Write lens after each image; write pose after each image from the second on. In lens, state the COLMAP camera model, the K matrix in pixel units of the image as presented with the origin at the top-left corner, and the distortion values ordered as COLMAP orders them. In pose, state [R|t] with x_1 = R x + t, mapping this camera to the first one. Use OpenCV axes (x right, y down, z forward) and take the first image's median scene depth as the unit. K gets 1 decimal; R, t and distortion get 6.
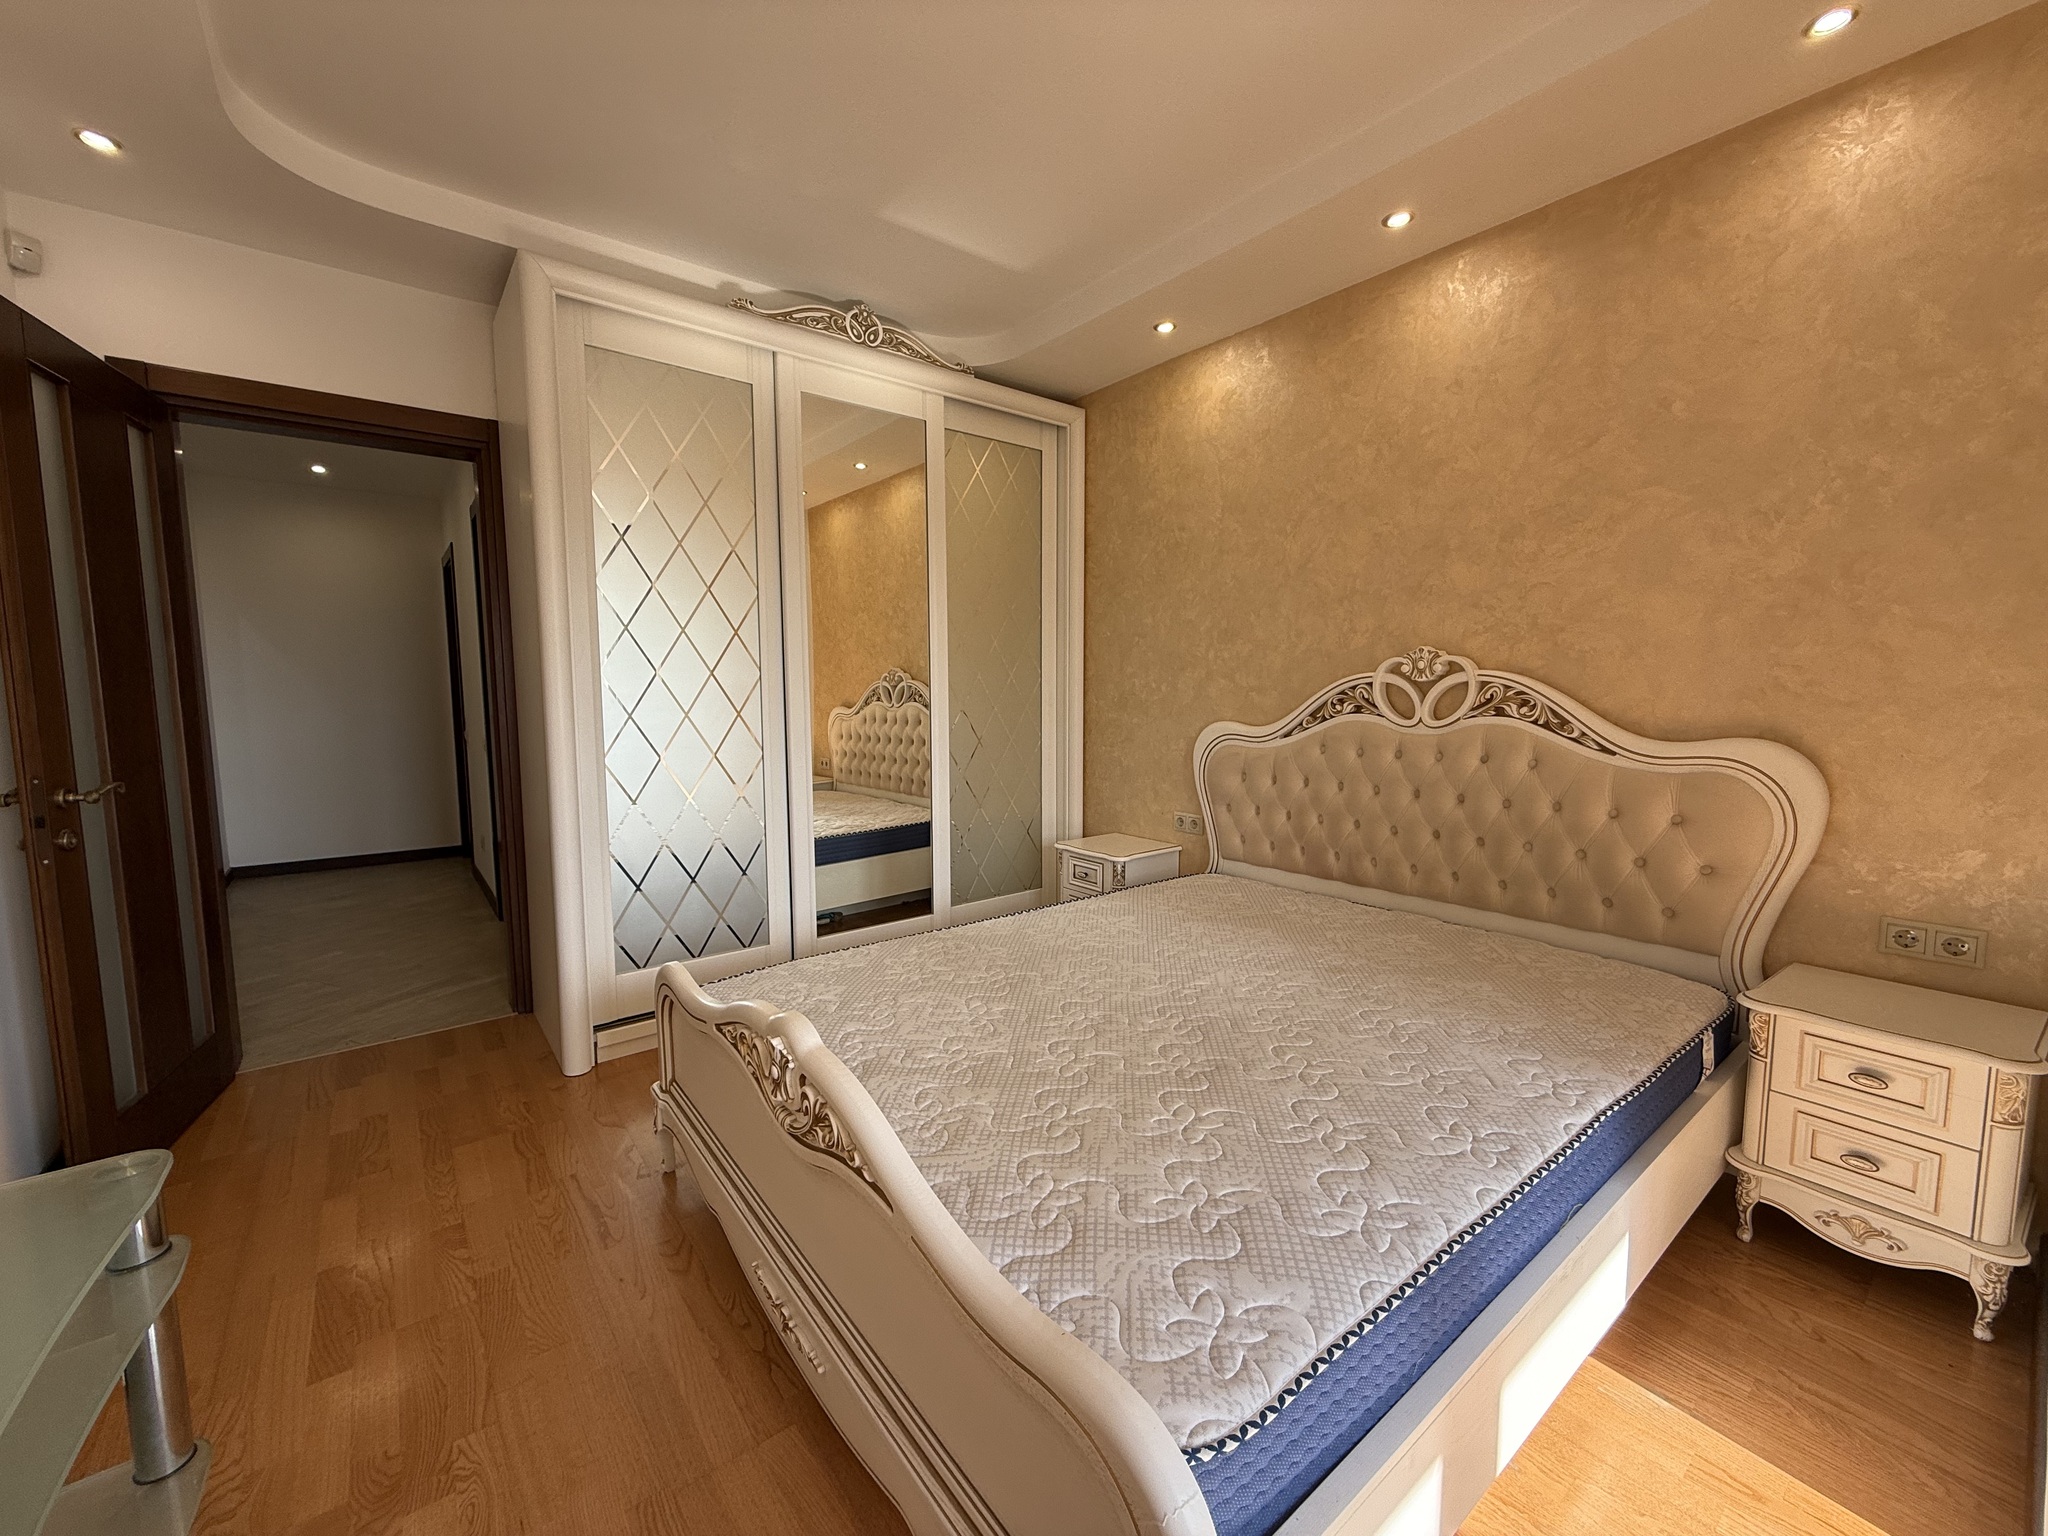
lens RADIAL K [[816.1, 0, 1017.6], [0, 816.1, 766.0], [0, 0, 1]] dist [-0.000741, -0.000234]
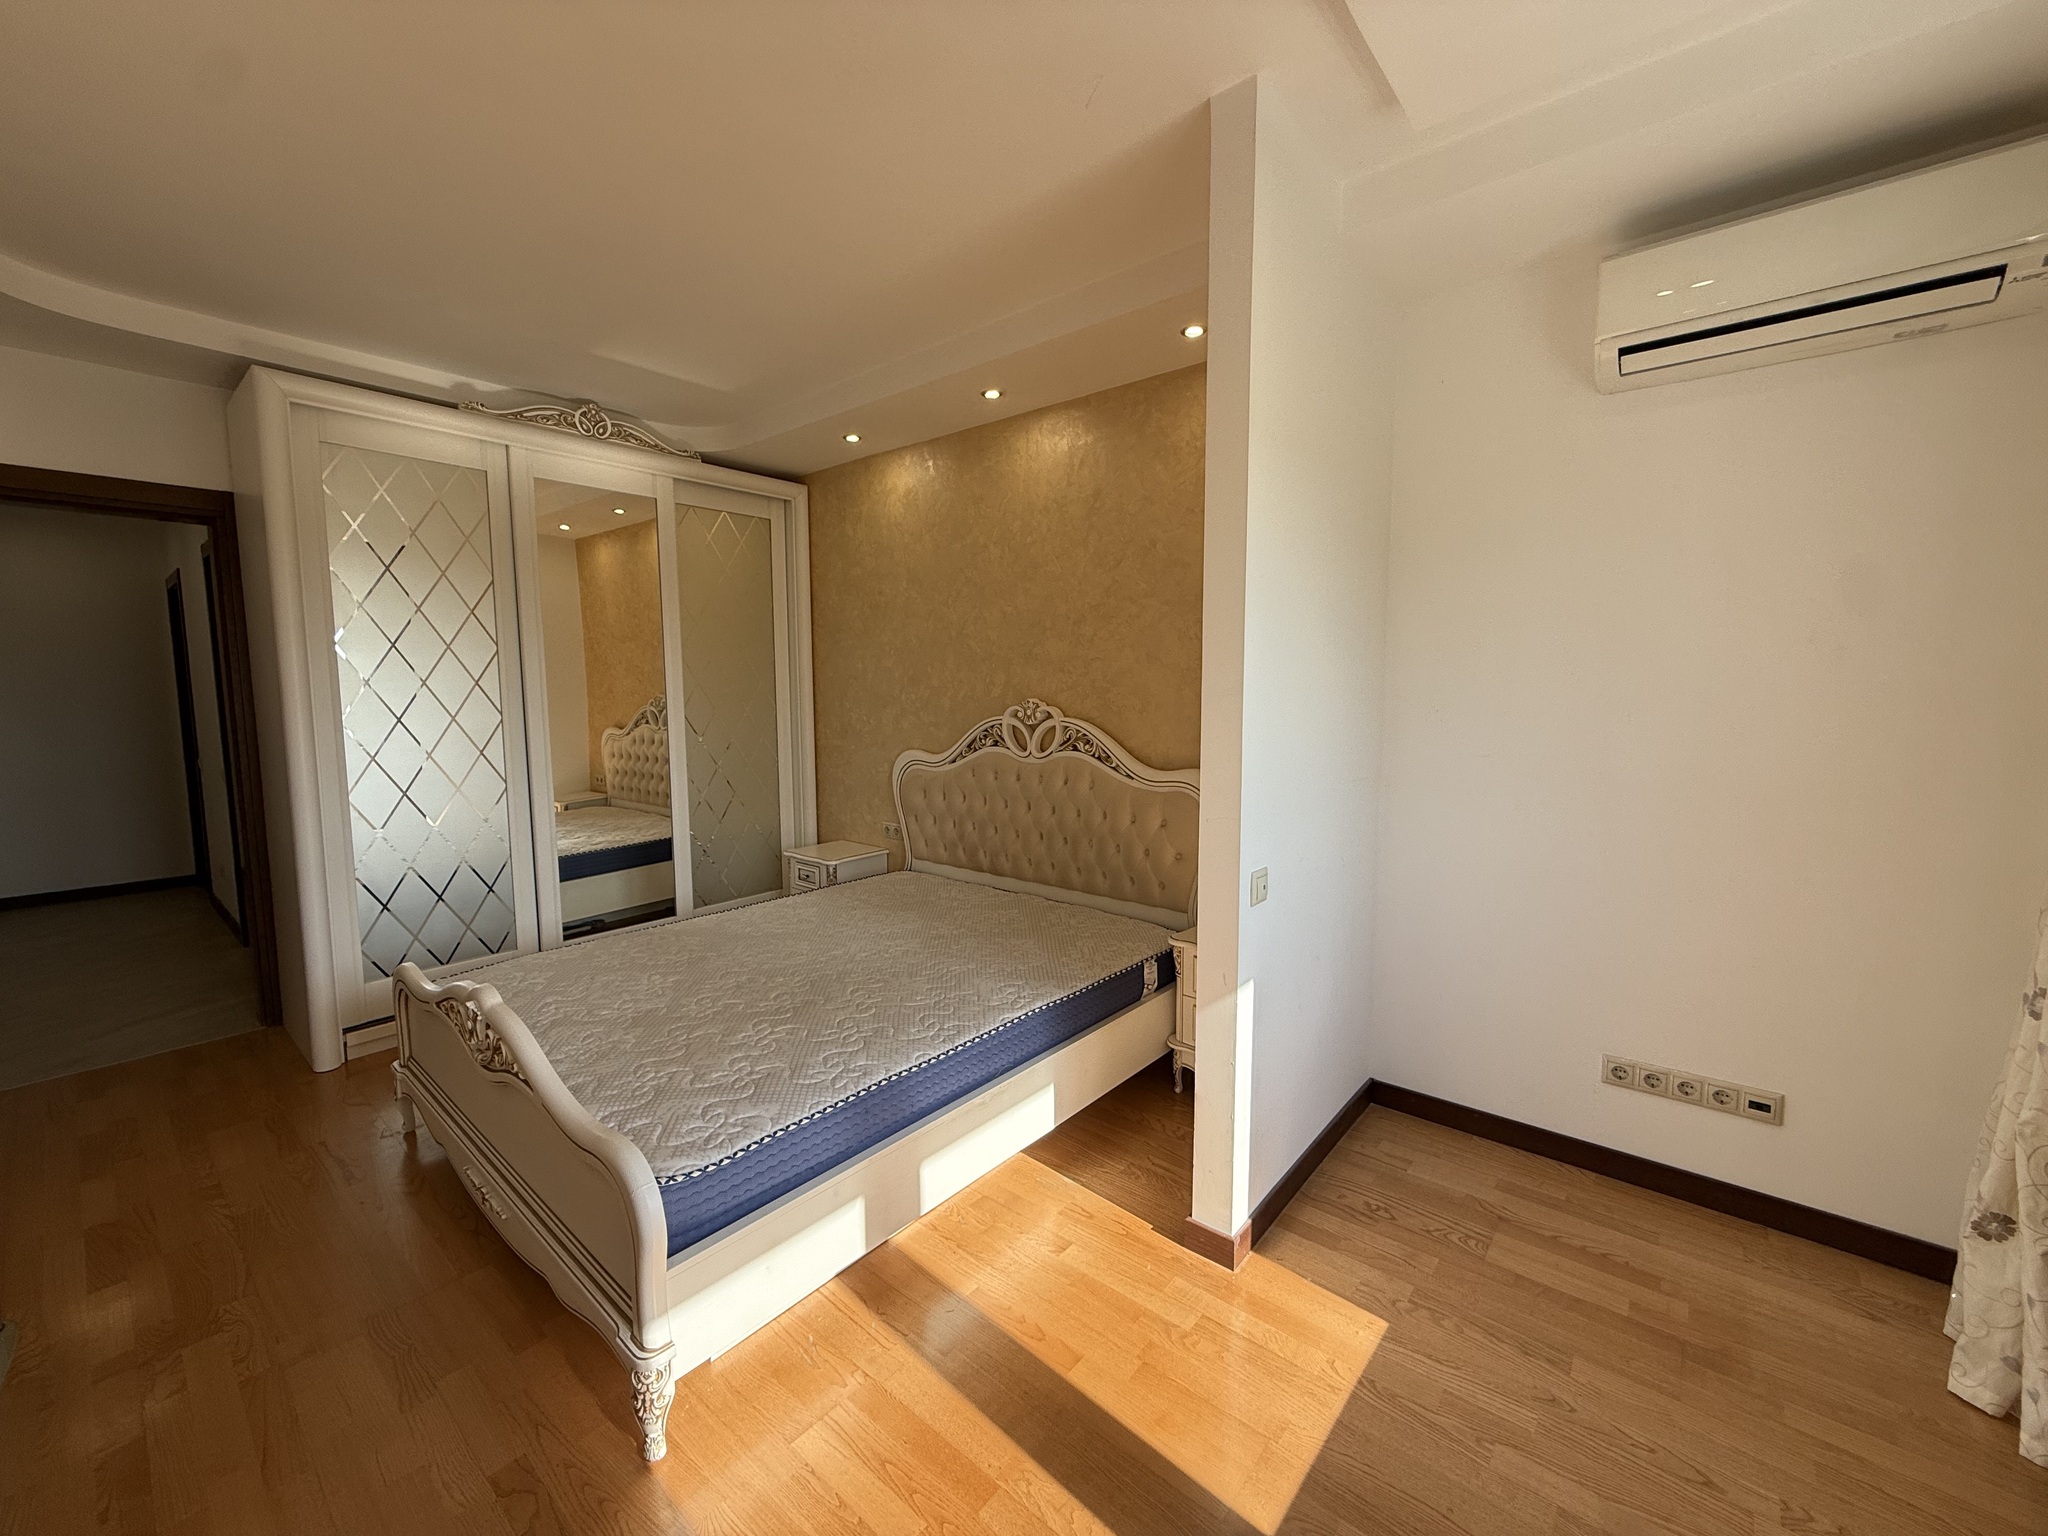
lens RADIAL K [[816.1, 0, 1017.6], [0, 816.1, 766.0], [0, 0, 1]] dist [-0.000741, -0.000234]
pose [[0.980228, -0.019757, 0.196881, 0.201842], [0.019070, 0.999804, 0.005385, -0.041348], [-0.196949, -0.001524, 0.980413, -0.328006]]
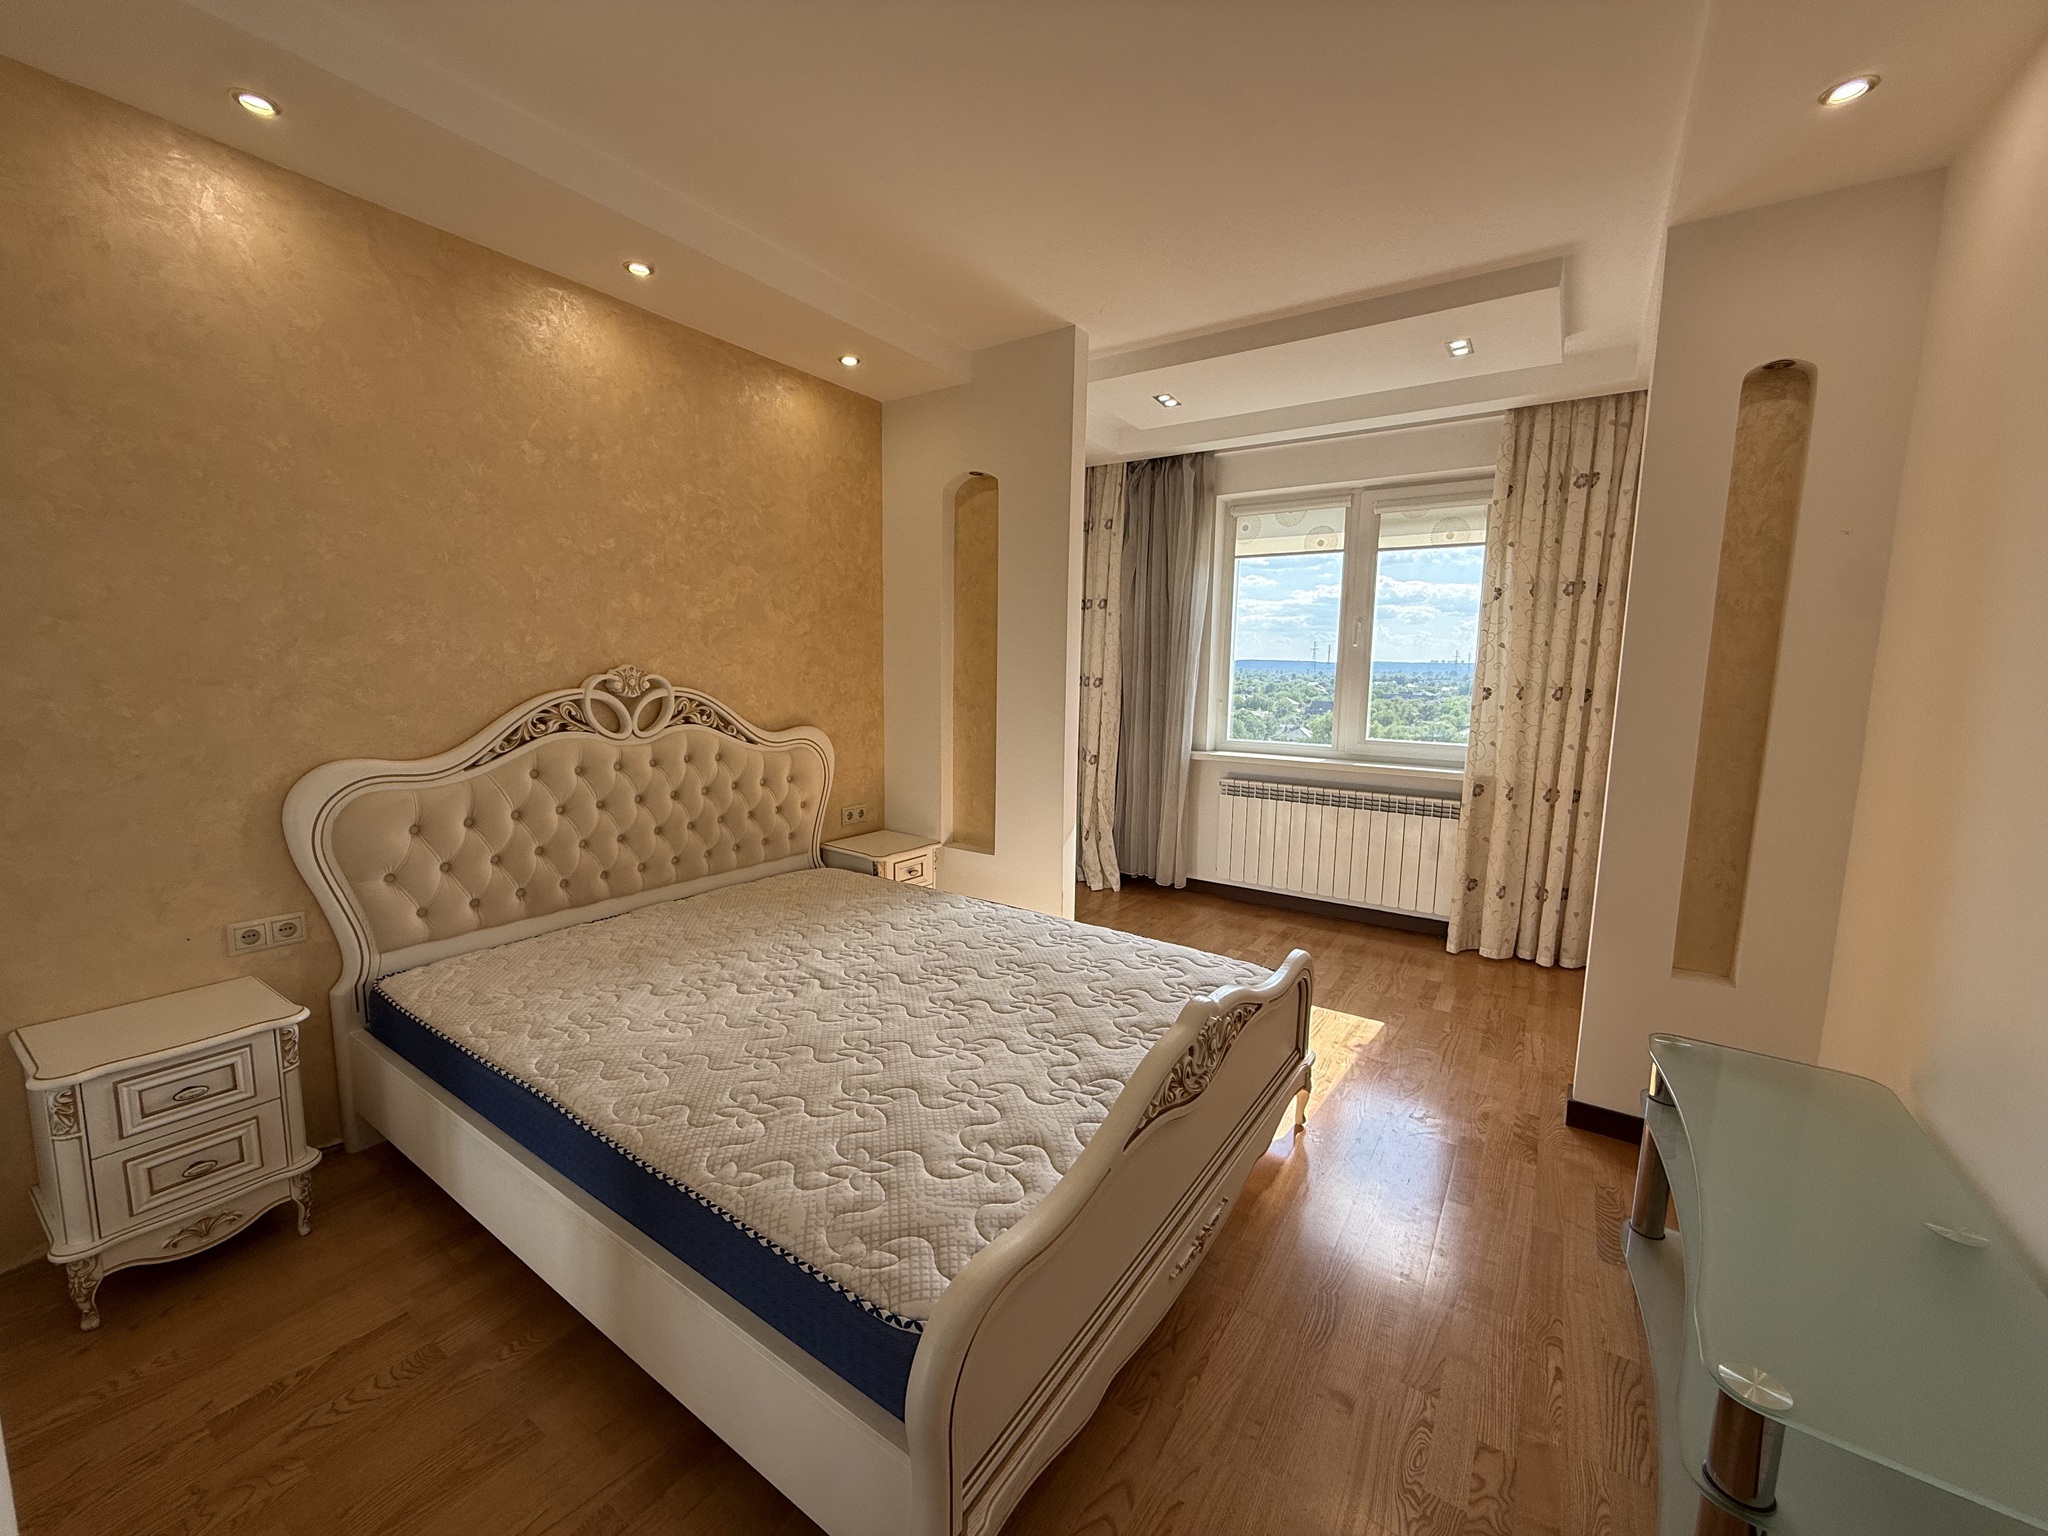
lens RADIAL K [[816.1, 0, 1017.6], [0, 816.1, 766.0], [0, 0, 1]] dist [-0.000741, -0.000234]
pose [[-0.311536, -0.124248, 0.942076, -0.694115], [0.074684, 0.985146, 0.154625, -0.141285], [-0.947295, 0.118529, -0.297629, 0.833775]]
